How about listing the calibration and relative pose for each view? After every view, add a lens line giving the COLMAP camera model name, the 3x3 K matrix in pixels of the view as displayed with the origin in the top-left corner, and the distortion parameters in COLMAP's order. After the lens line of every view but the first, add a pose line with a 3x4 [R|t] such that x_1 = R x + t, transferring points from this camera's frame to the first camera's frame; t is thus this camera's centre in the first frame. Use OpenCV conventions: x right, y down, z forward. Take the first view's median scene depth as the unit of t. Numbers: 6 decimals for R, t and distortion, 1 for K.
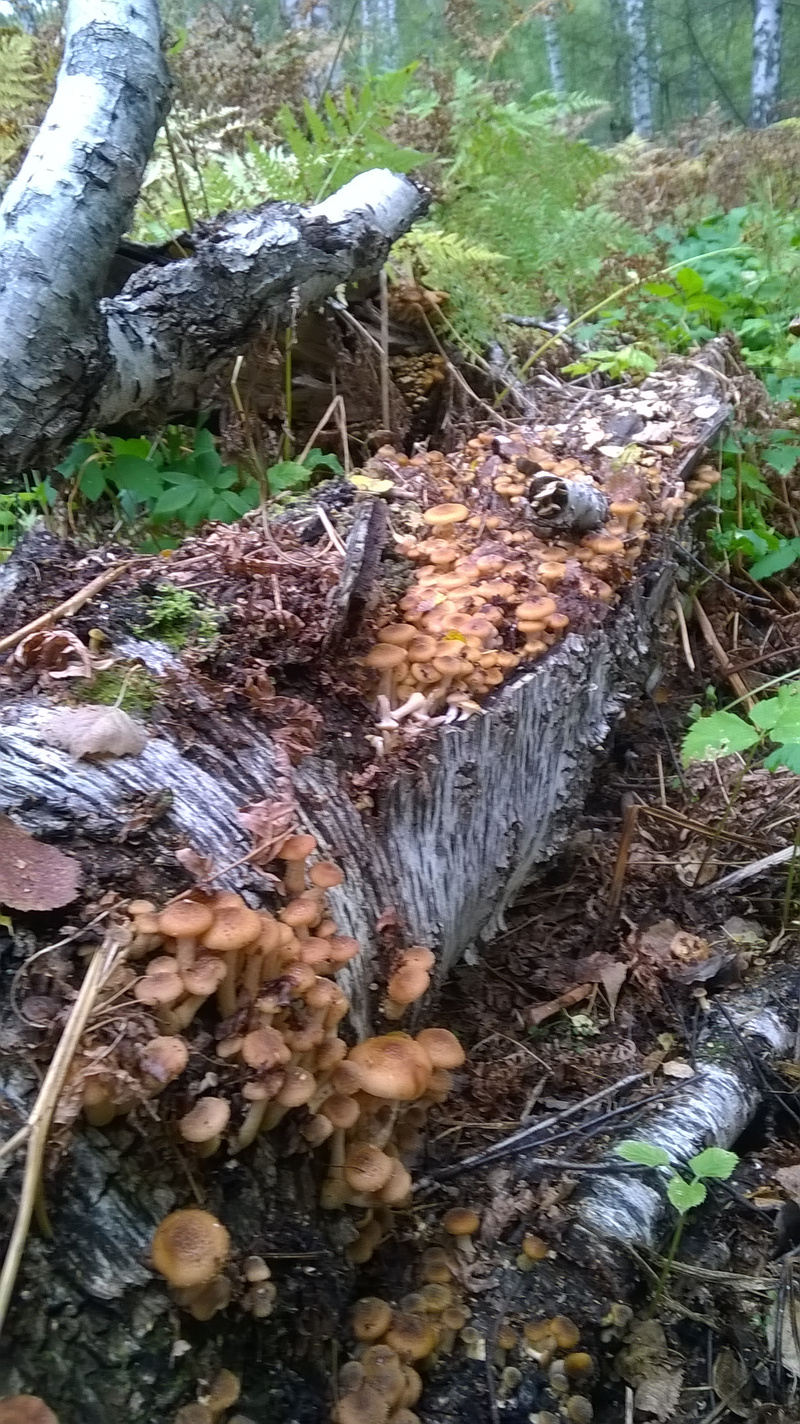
lens RADIAL K [[1056.9, 0, 340.5], [0, 1056.9, 781.9], [0, 0, 1]] dist [0.041919, -0.052846]
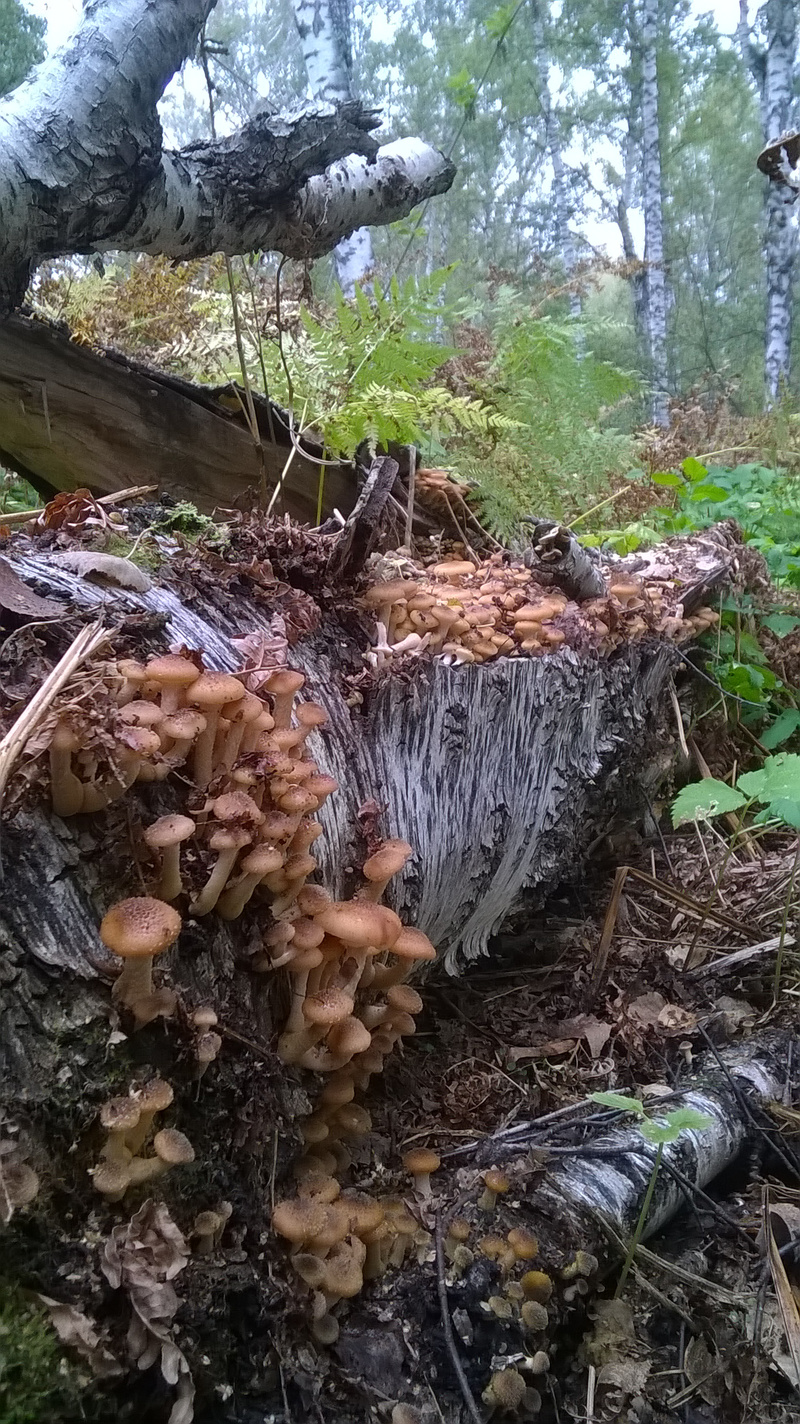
lens RADIAL K [[1056.9, 0, 340.5], [0, 1056.9, 781.9], [0, 0, 1]] dist [0.041919, -0.052846]
pose [[0.996597, 0.081697, -0.010924, 0.021571], [-0.082286, 0.978490, -0.189171, 0.238071], [-0.004766, 0.189427, 0.981883, 0.006057]]
